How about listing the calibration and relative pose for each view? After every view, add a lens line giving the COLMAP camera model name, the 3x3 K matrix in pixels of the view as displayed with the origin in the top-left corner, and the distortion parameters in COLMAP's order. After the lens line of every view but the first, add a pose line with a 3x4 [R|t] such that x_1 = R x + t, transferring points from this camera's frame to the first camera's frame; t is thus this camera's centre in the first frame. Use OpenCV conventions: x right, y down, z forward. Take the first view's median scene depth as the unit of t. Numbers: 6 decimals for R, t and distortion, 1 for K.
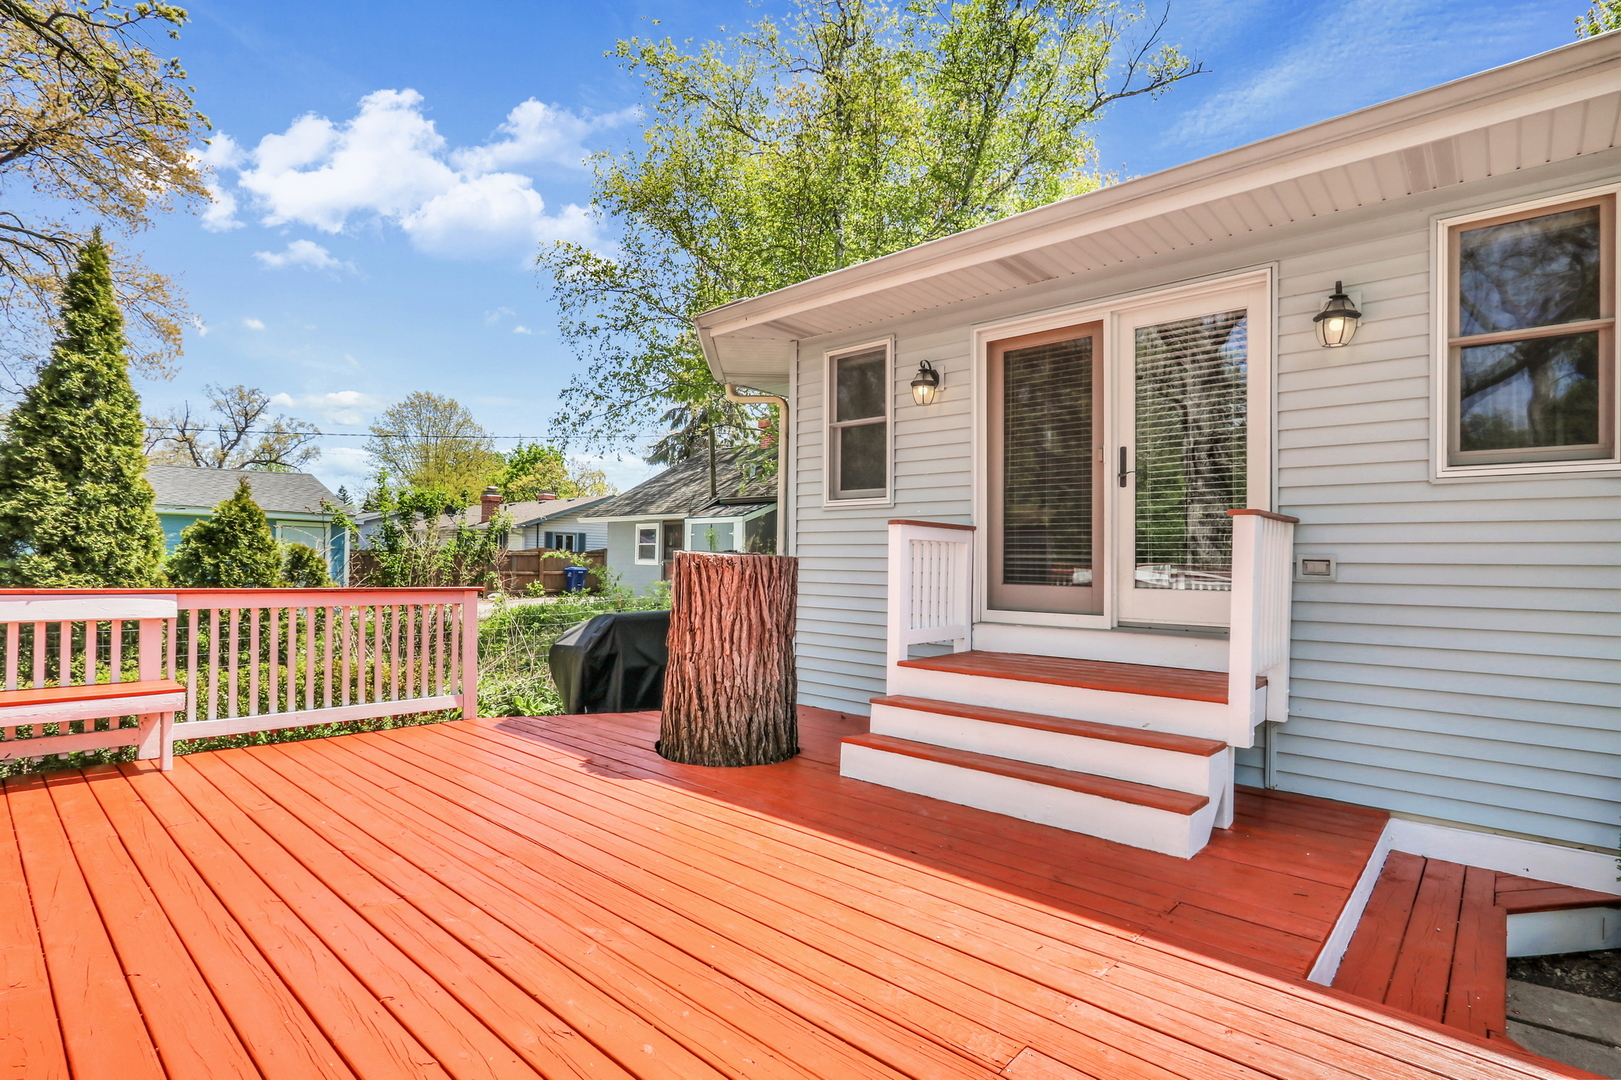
lens RADIAL K [[798.9, 0, 810.0], [0, 798.9, 545.2], [0, 0, 1]] dist [-0.021941, 0.007434]
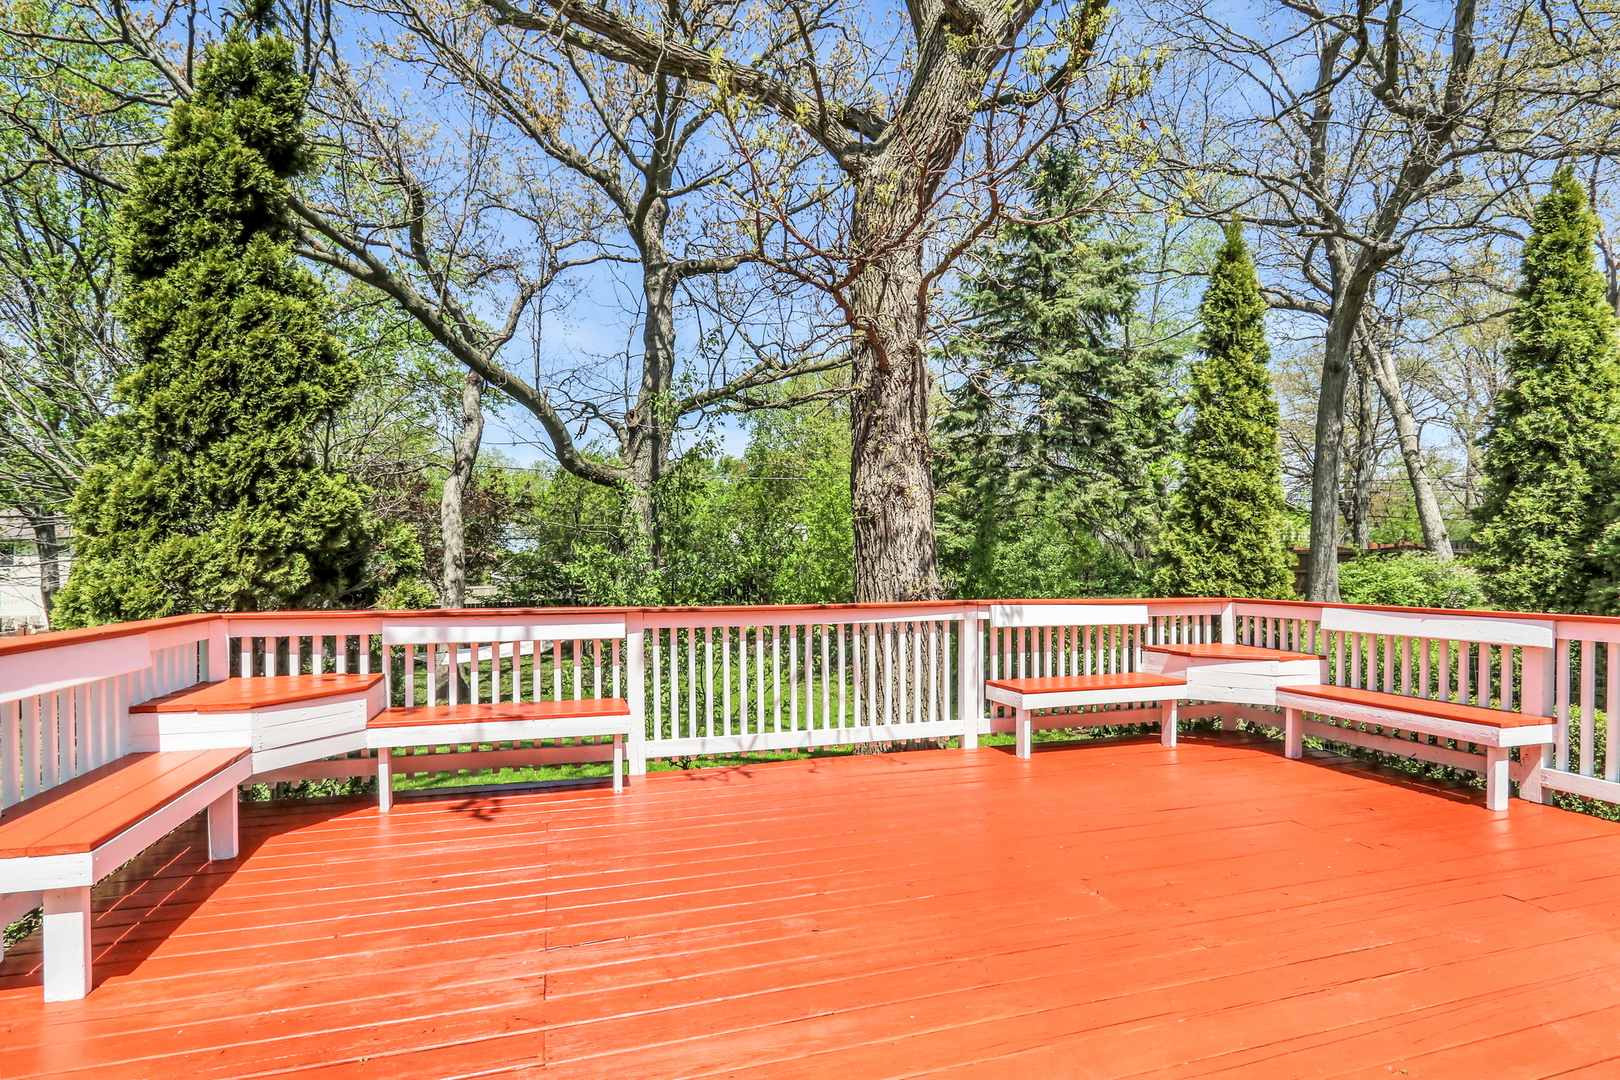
lens RADIAL K [[798.4, 0, 809.5], [0, 798.4, 545.2], [0, 0, 1]] dist [-0.021941, 0.007434]
pose [[-0.503658, -0.043754, -0.862794, 0.306500], [0.002378, 0.998643, -0.052031, 0.018835], [0.863900, -0.028257, -0.502870, 0.614161]]
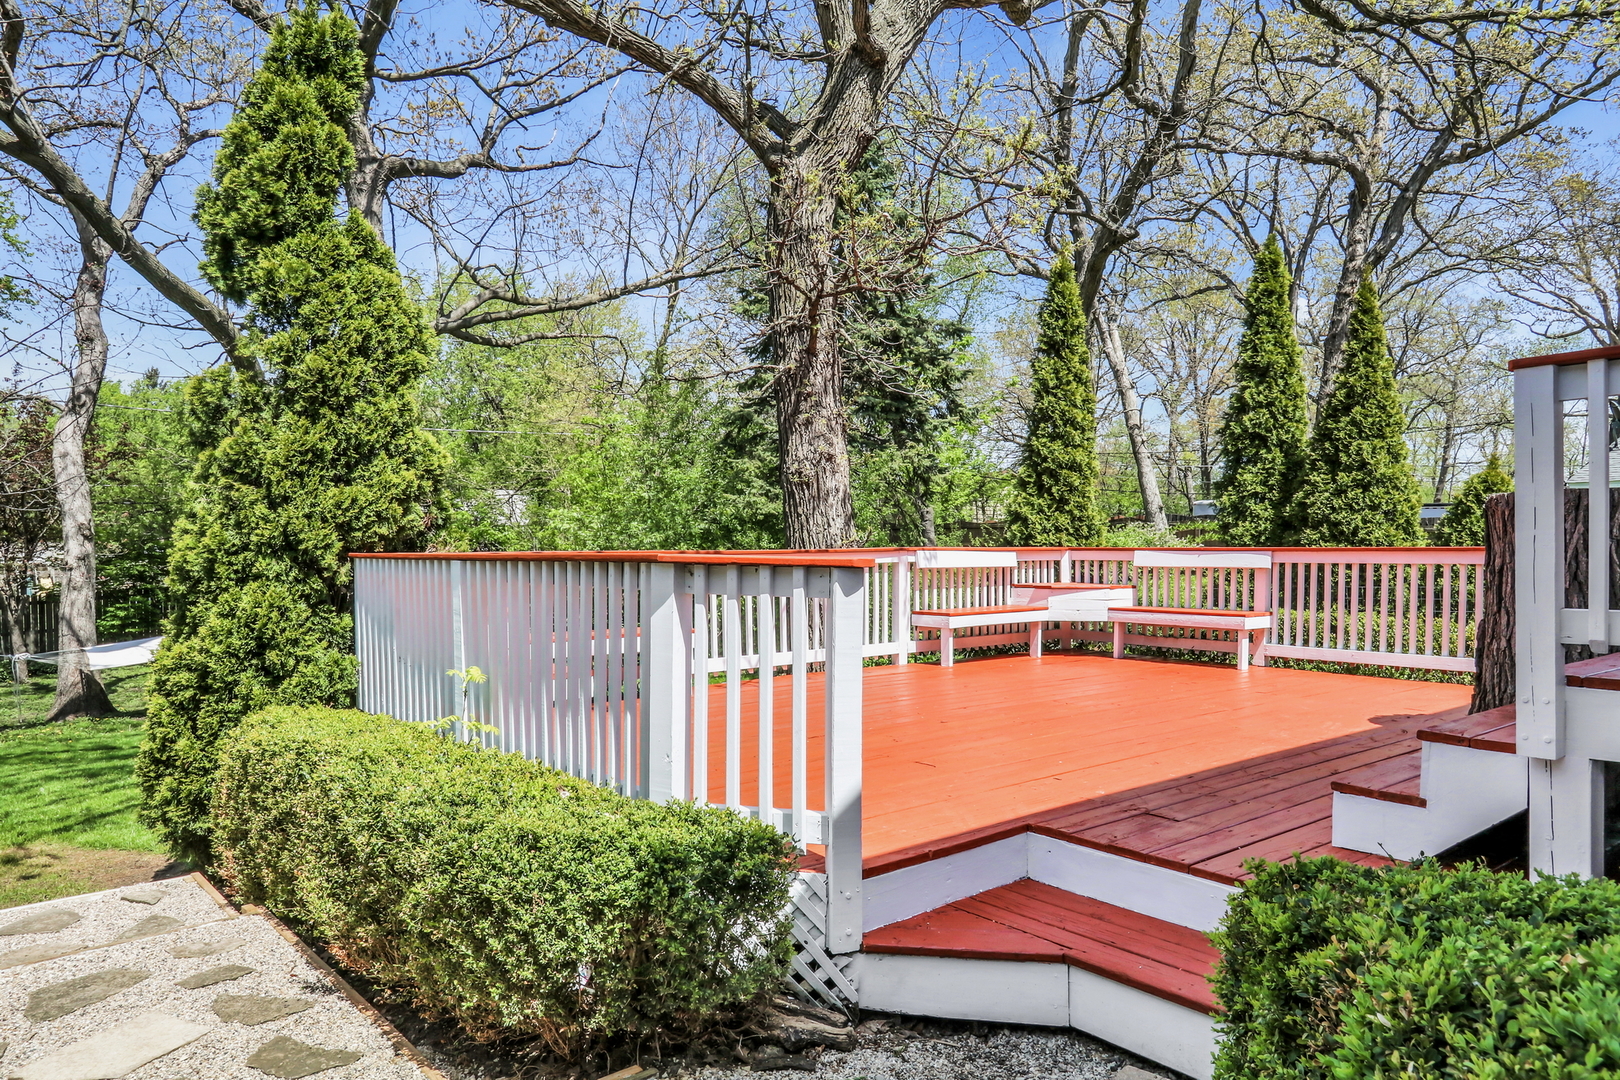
lens RADIAL K [[1060.2, 0, 810.0], [0, 1060.2, 540.0], [0, 0, 1]] dist [-0.006301, -0.000591]
pose [[-0.150309, -0.027375, -0.988260, 0.974644], [0.018512, 0.999363, -0.030498, 0.070491], [0.988466, -0.022879, -0.149707, 0.403256]]
